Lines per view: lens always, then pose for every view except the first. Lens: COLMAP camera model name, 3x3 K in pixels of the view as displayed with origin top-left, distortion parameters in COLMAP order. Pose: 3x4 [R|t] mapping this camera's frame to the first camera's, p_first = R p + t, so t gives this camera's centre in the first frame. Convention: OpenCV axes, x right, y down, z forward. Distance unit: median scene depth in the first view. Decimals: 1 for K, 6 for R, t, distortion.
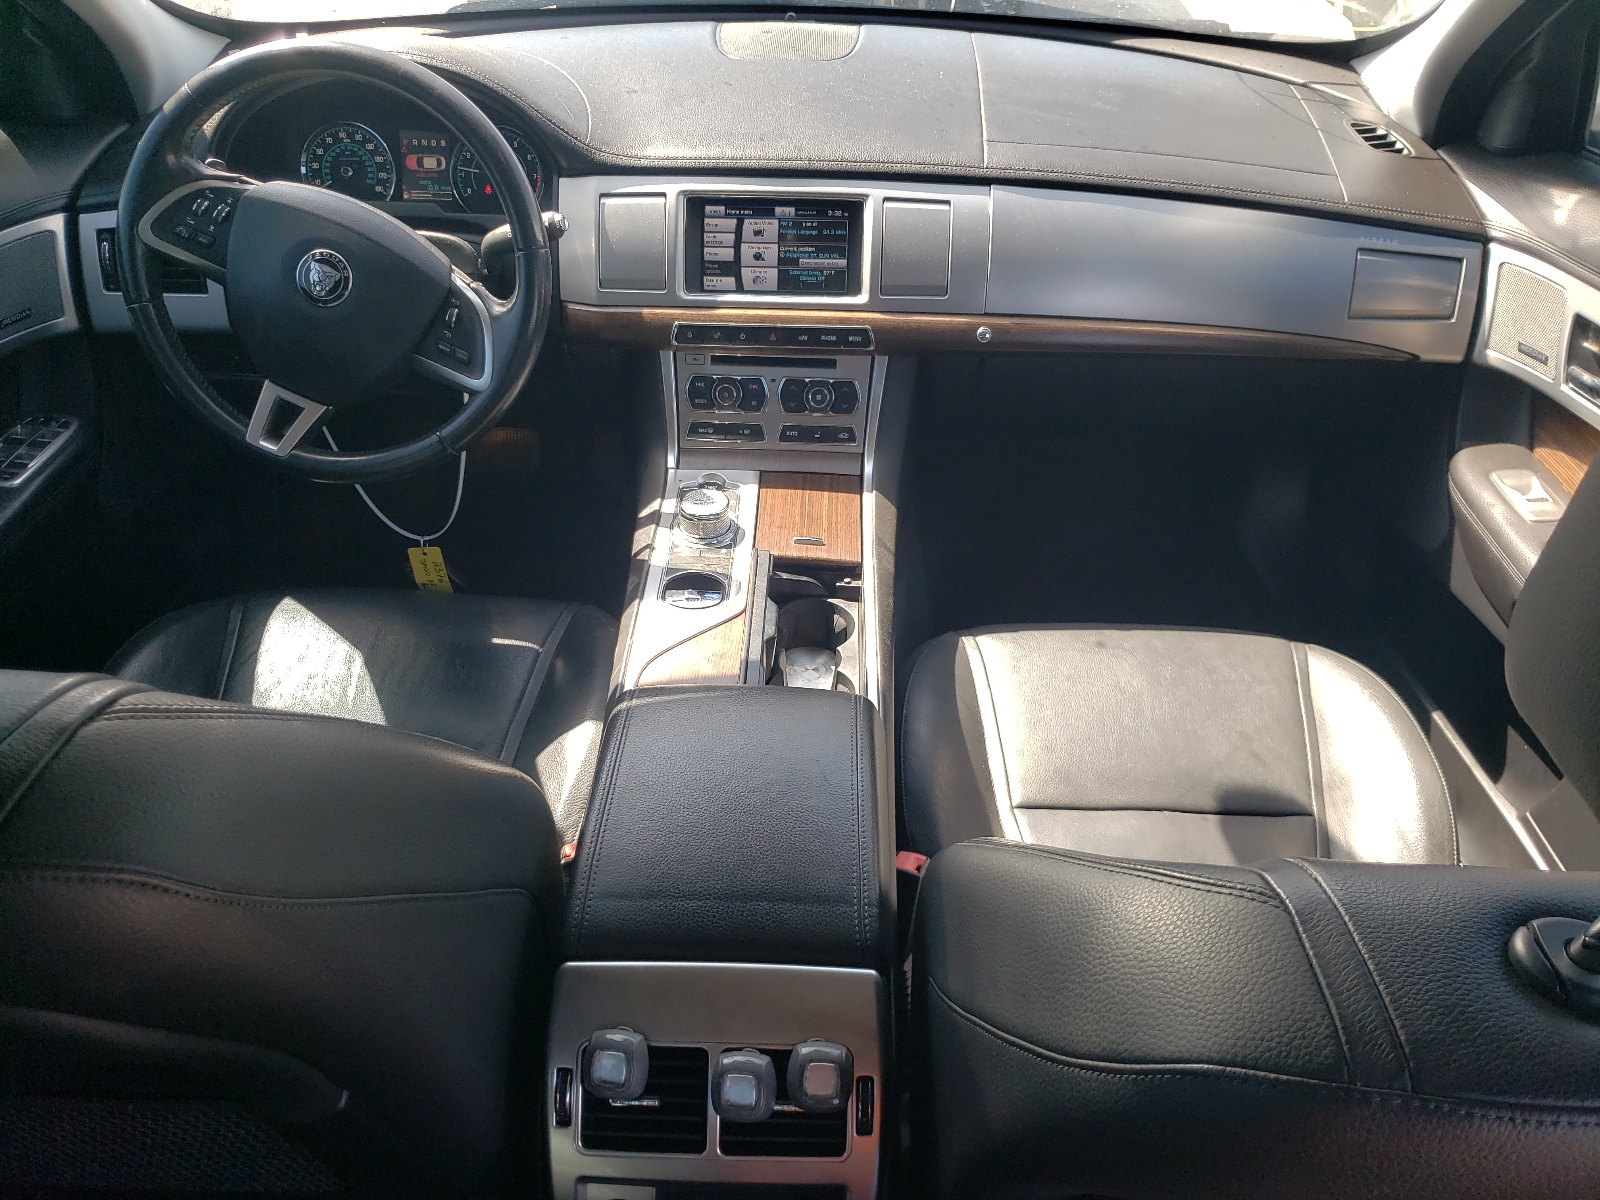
lens RADIAL K [[1201.4, 0, 793.1], [0, 1201.4, 605.2], [0, 0, 1]] dist [0.005038, -0.000577]
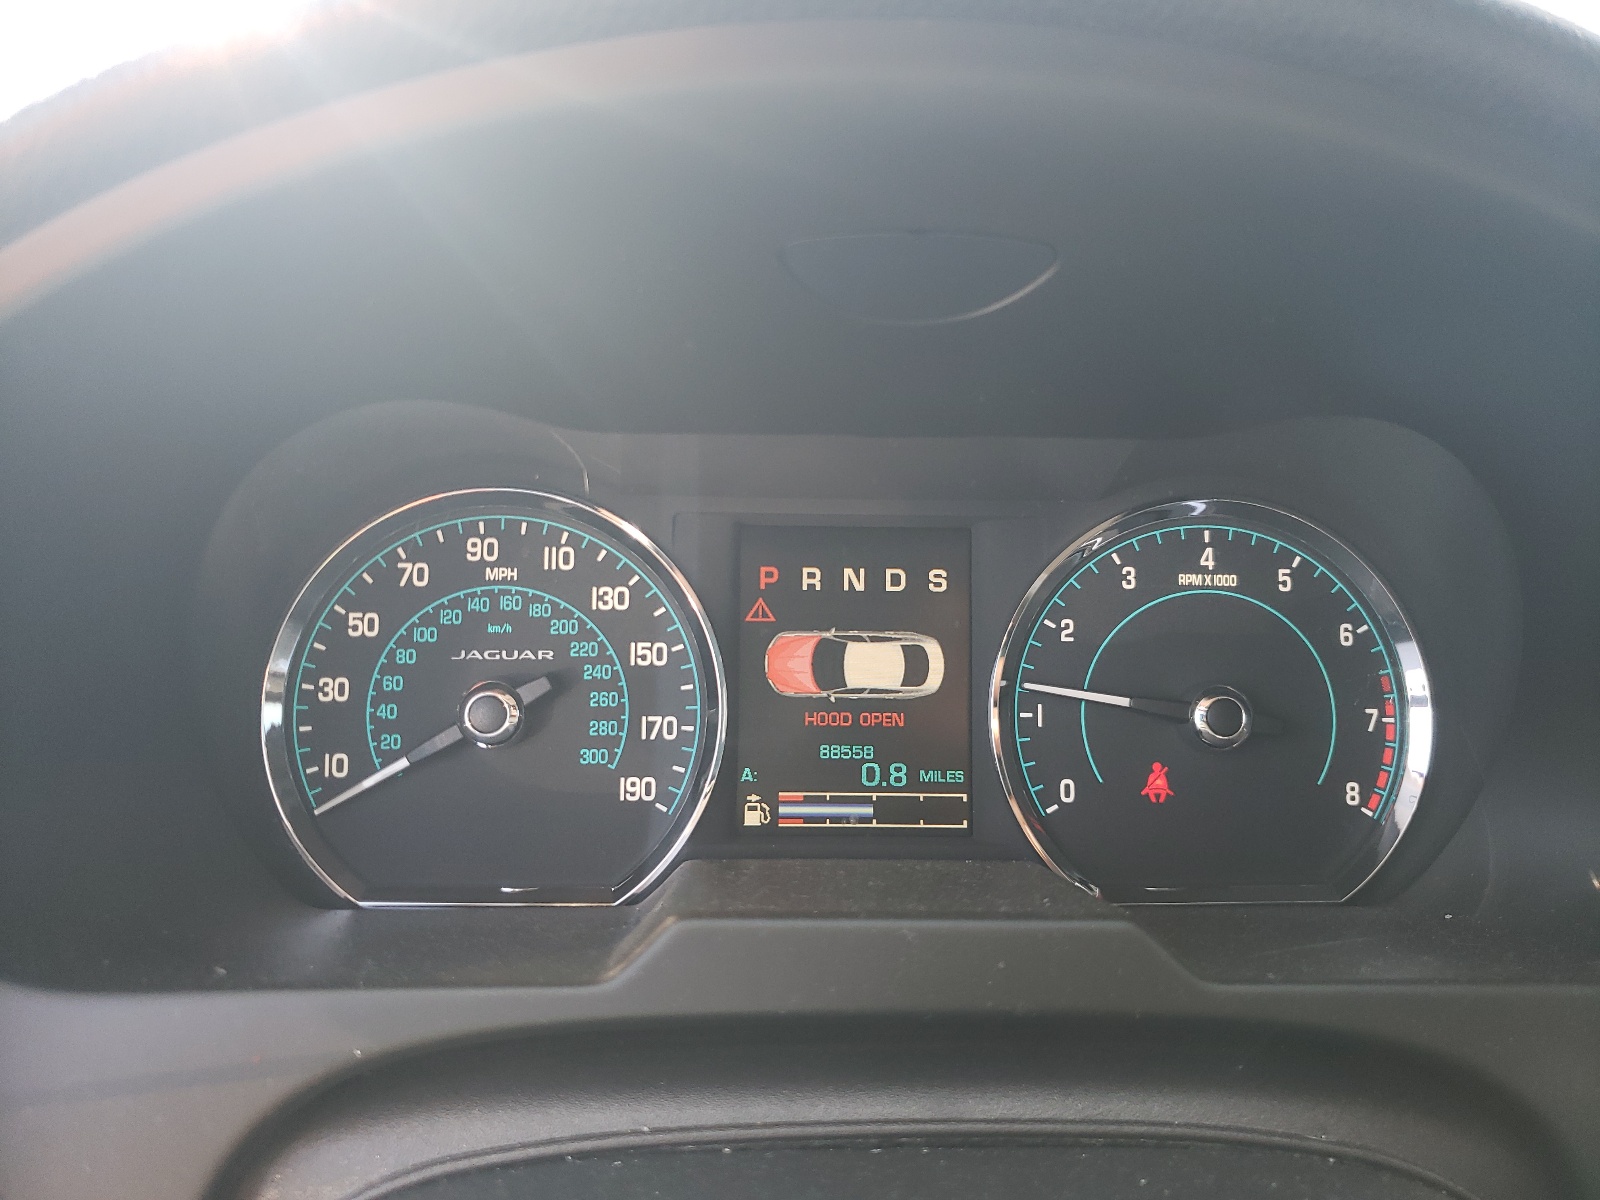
lens RADIAL K [[1201.4, 0, 806.4], [0, 1201.4, 604.3], [0, 0, 1]] dist [0.005038, -0.000577]
pose [[0.998550, -0.013280, 0.052166, -0.326524], [0.031534, 0.929713, -0.366933, -0.300533], [-0.043627, 0.368046, 0.928784, 0.799257]]
